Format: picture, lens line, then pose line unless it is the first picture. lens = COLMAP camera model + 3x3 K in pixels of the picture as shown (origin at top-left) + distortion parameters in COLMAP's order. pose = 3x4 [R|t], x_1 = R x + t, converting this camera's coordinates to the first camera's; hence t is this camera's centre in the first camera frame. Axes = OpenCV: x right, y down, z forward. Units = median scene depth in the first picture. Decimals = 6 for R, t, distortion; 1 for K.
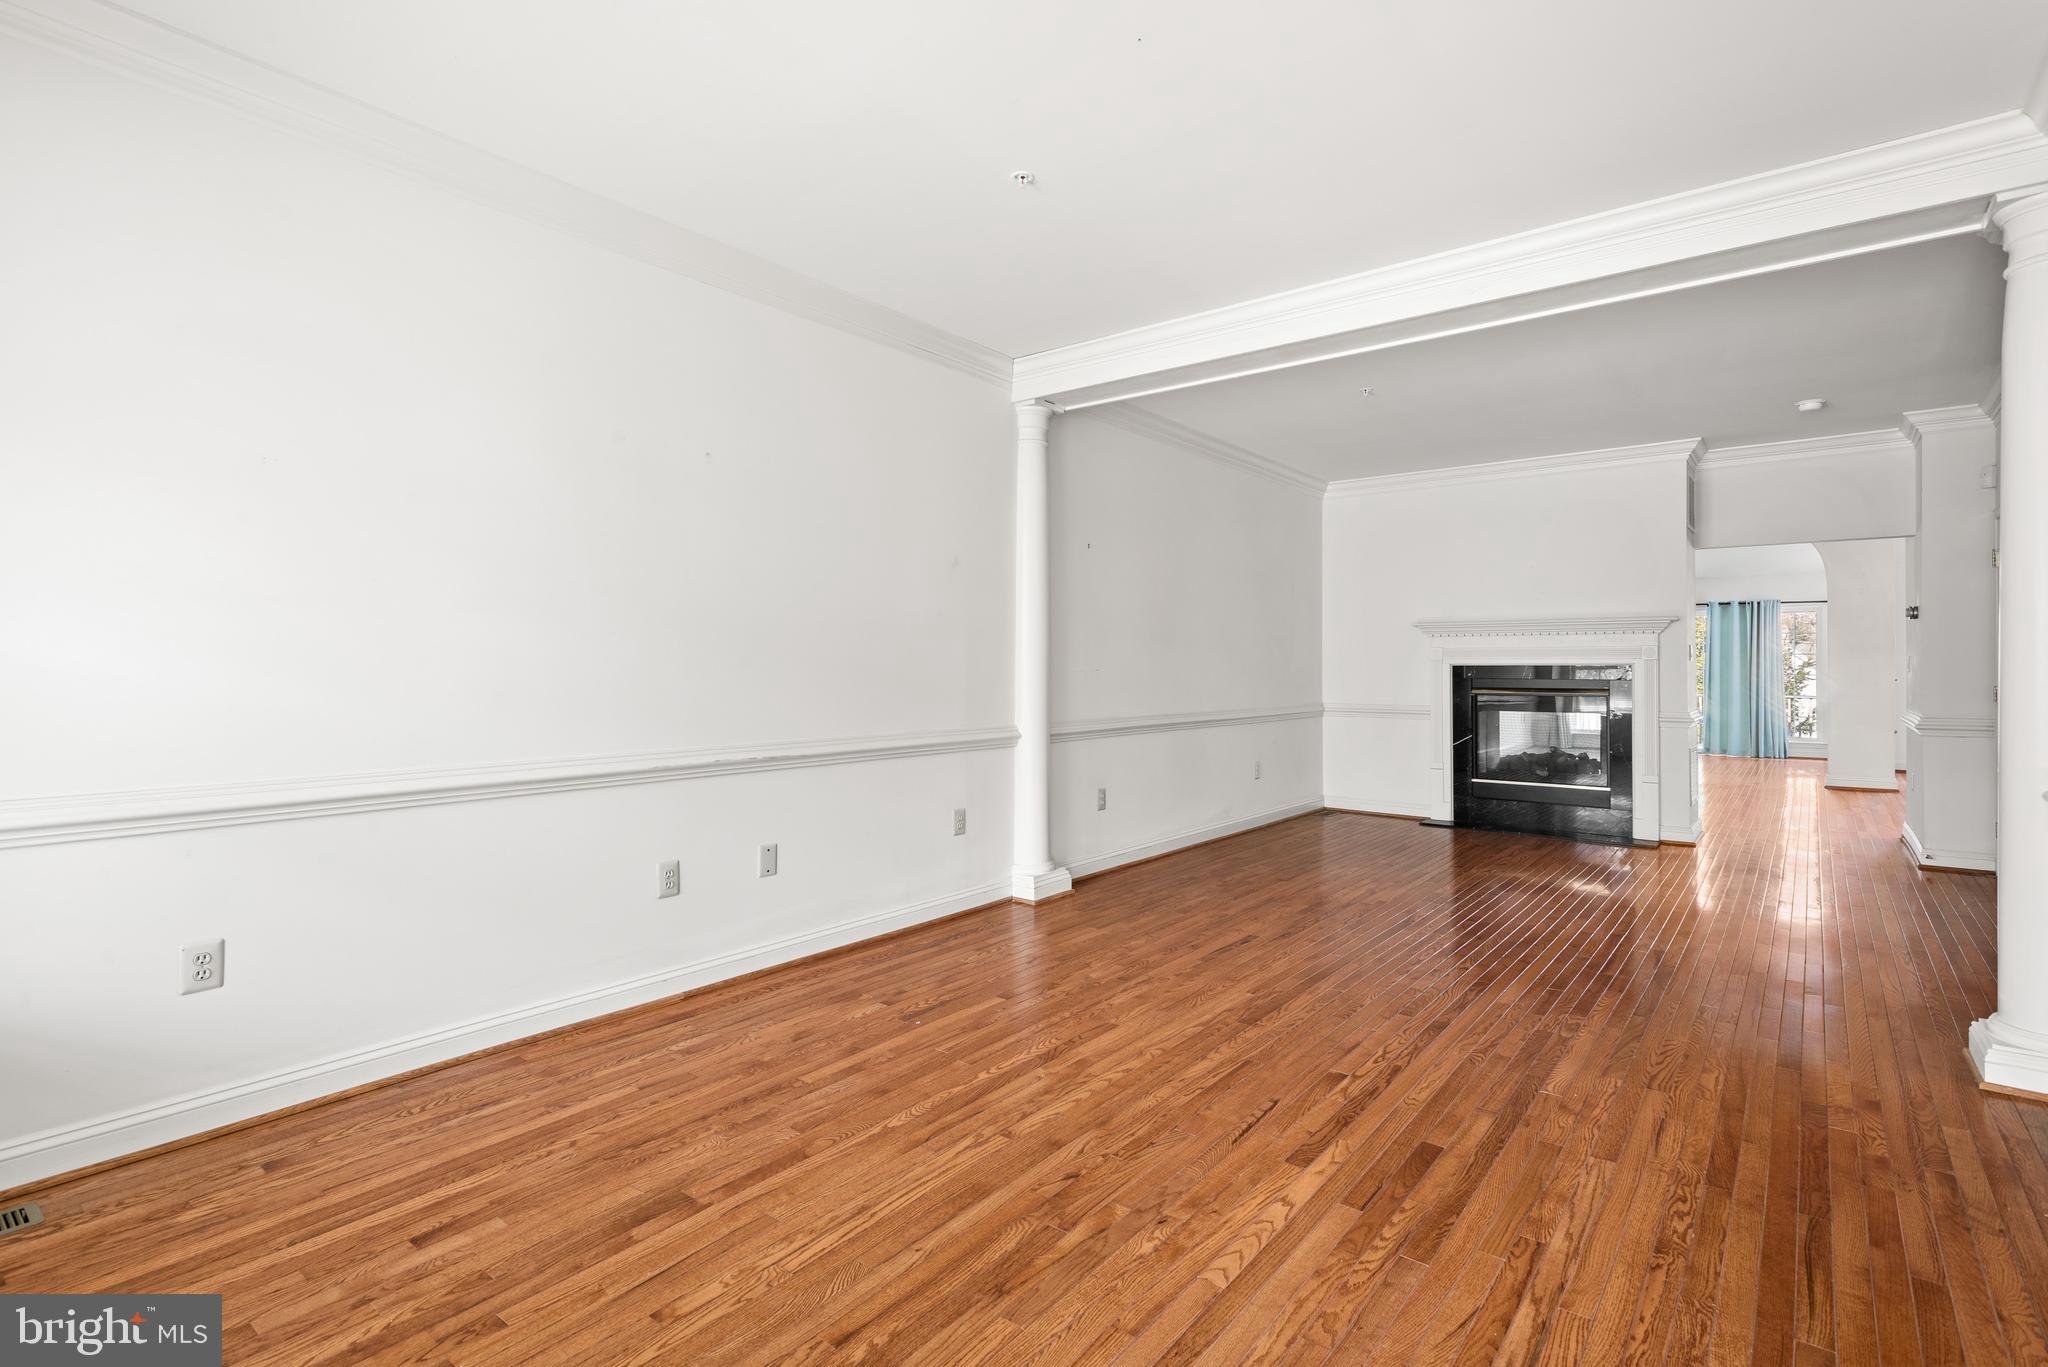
lens RADIAL K [[966.0, 0, 1036.1], [0, 966.0, 662.5], [0, 0, 1]] dist [0.016879, -0.004617]
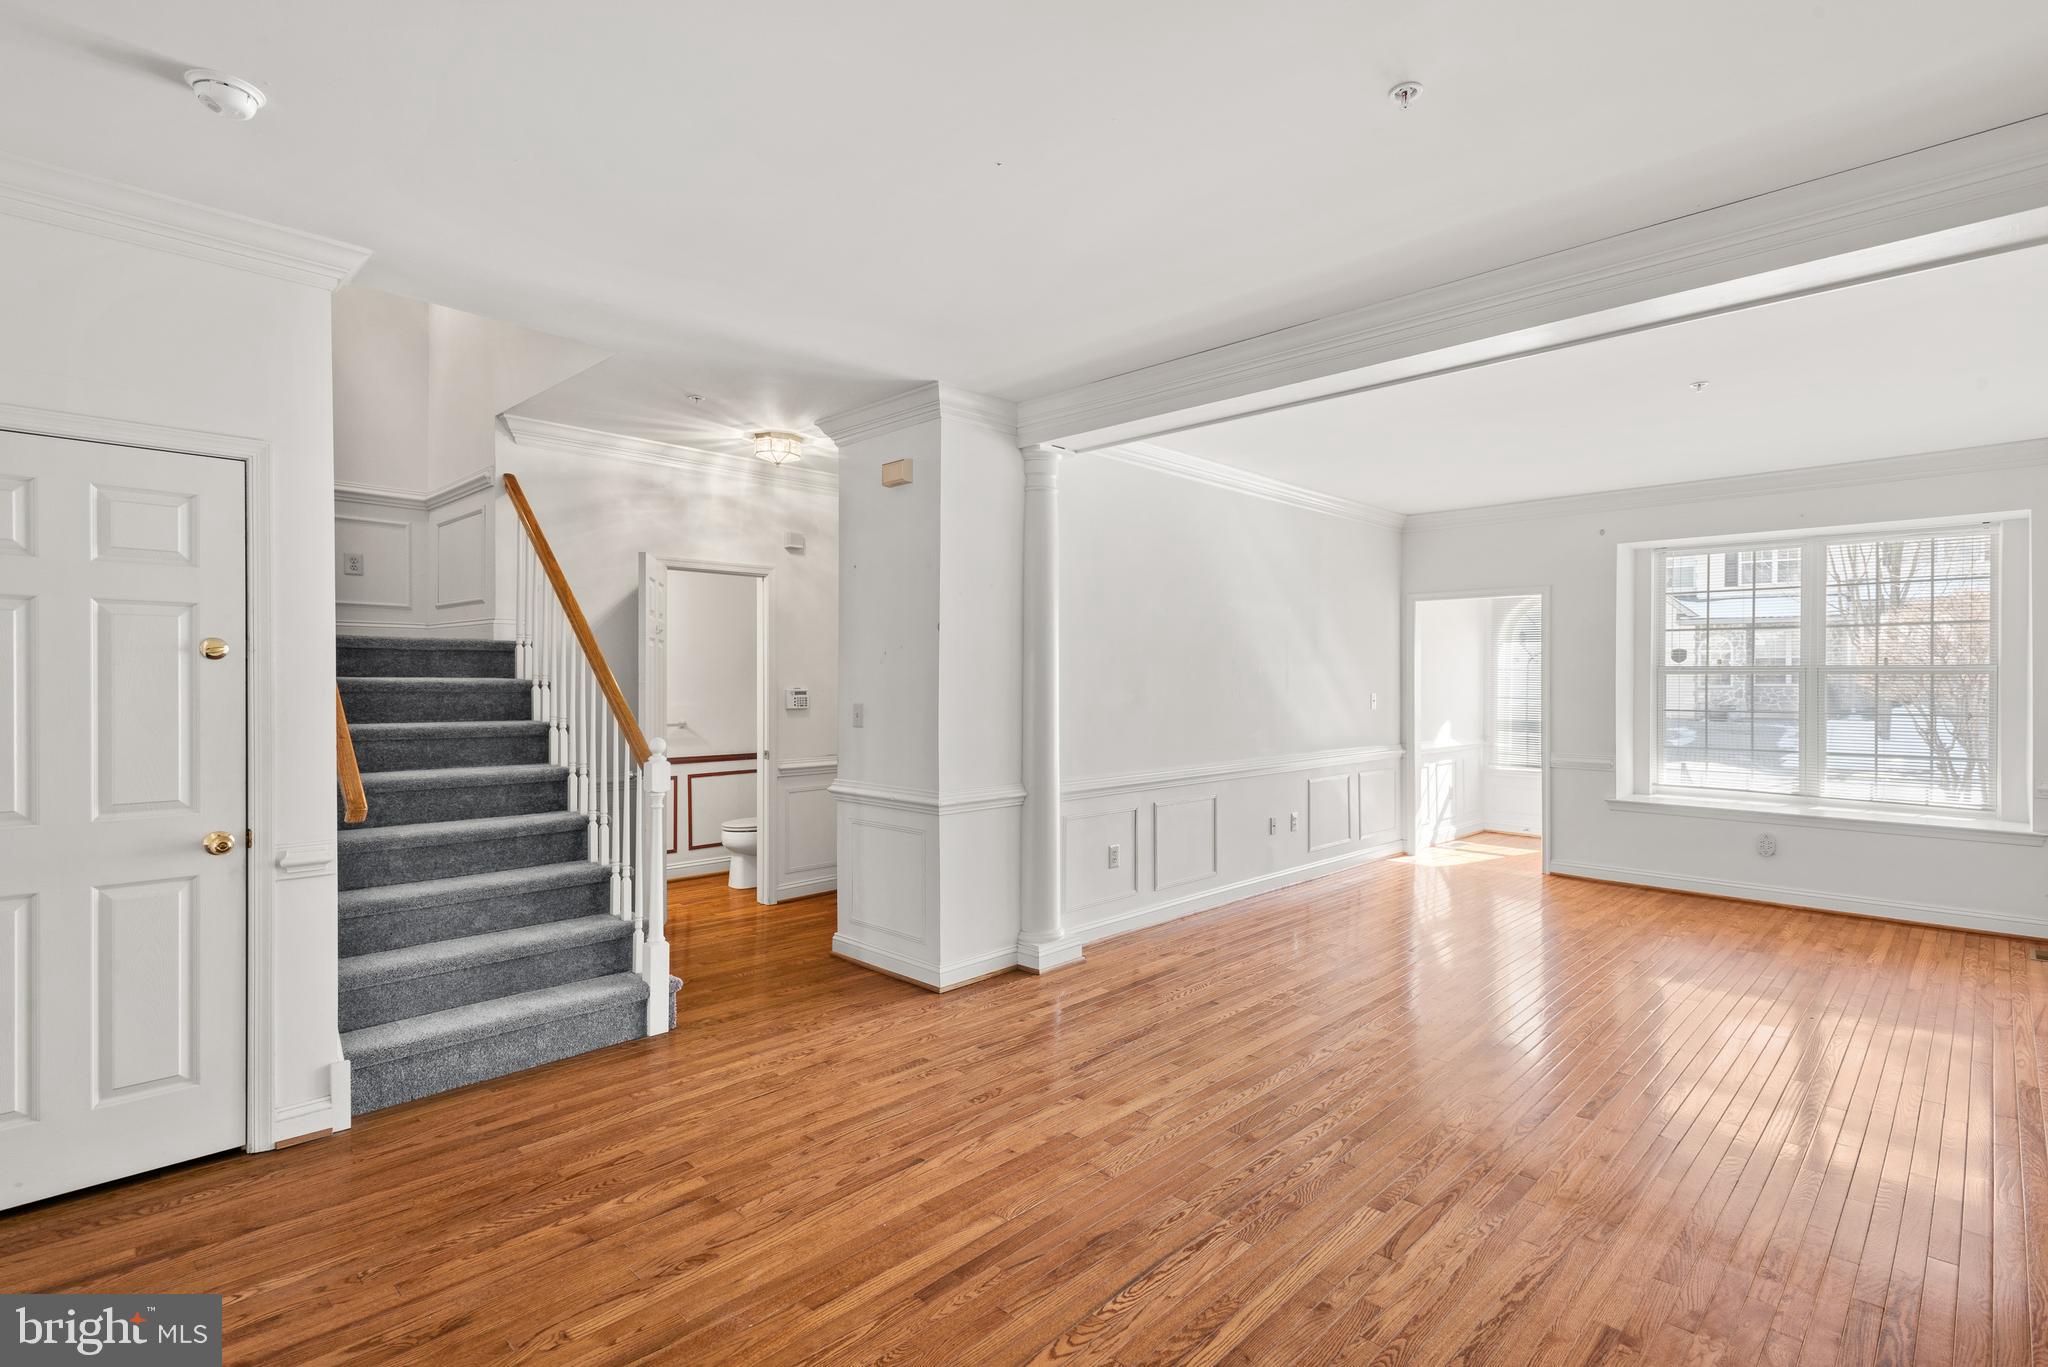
lens RADIAL K [[966.0, 0, 1032.0], [0, 966.0, 687.4], [0, 0, 1]] dist [0.016879, -0.004617]
pose [[-0.994174, -0.004635, 0.107686, 0.806111], [-0.004372, 0.999987, 0.002683, -0.057175], [-0.107697, 0.002197, -0.994181, 2.538826]]
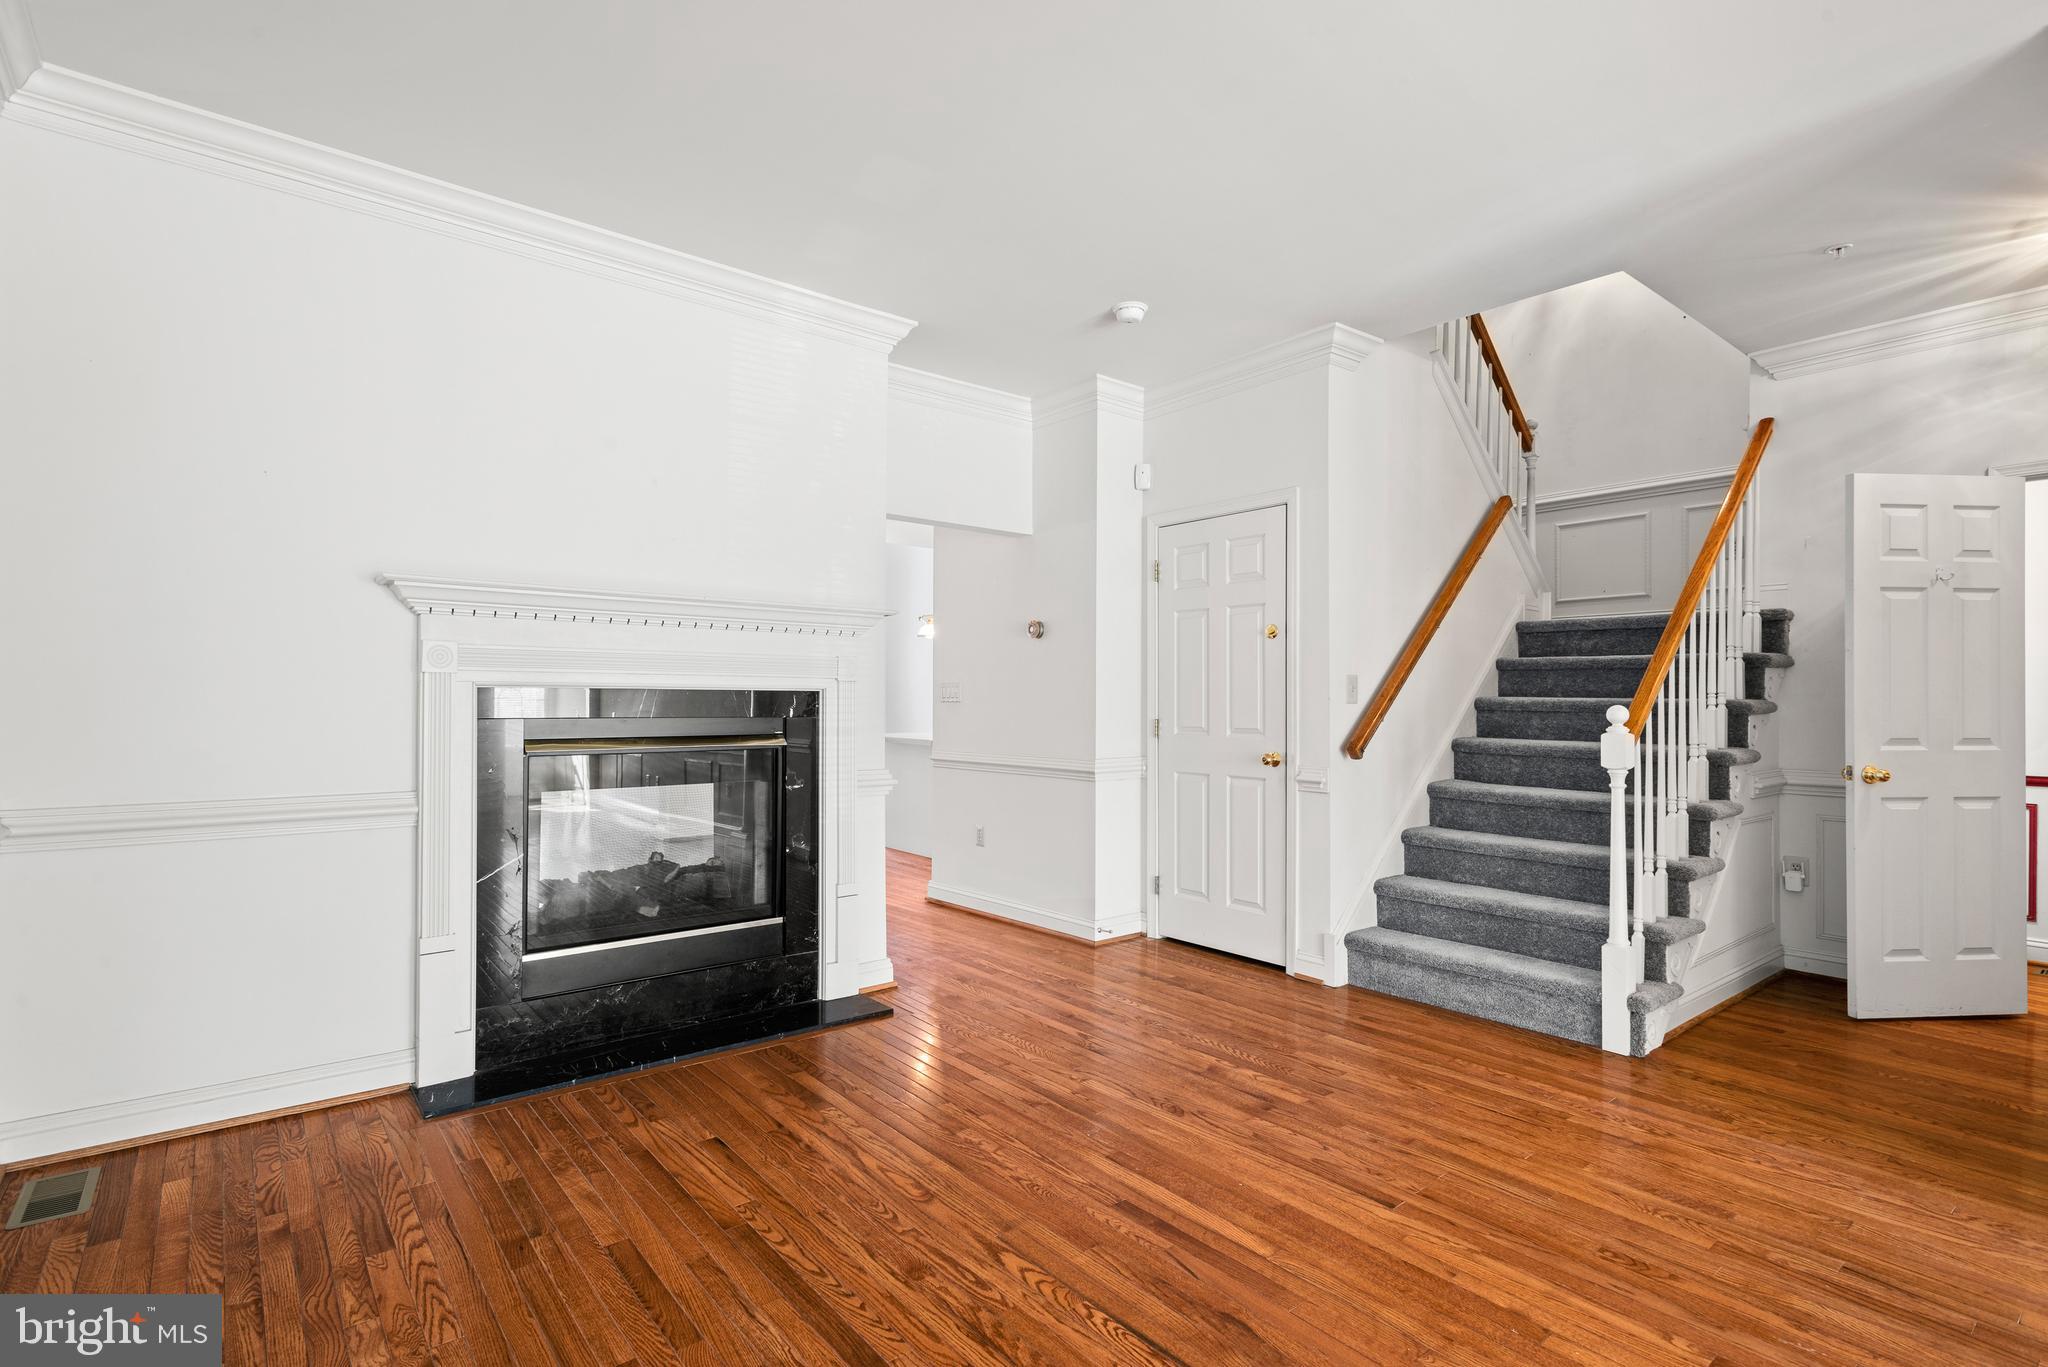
lens RADIAL K [[966.0, 0, 1018.0], [0, 966.0, 693.7], [0, 0, 1]] dist [0.016879, -0.004617]
pose [[0.213866, 0.006767, 0.976840, 0.209393], [-0.009195, 0.999946, -0.004914, 0.014720], [-0.976820, -0.007931, 0.213916, 1.736291]]
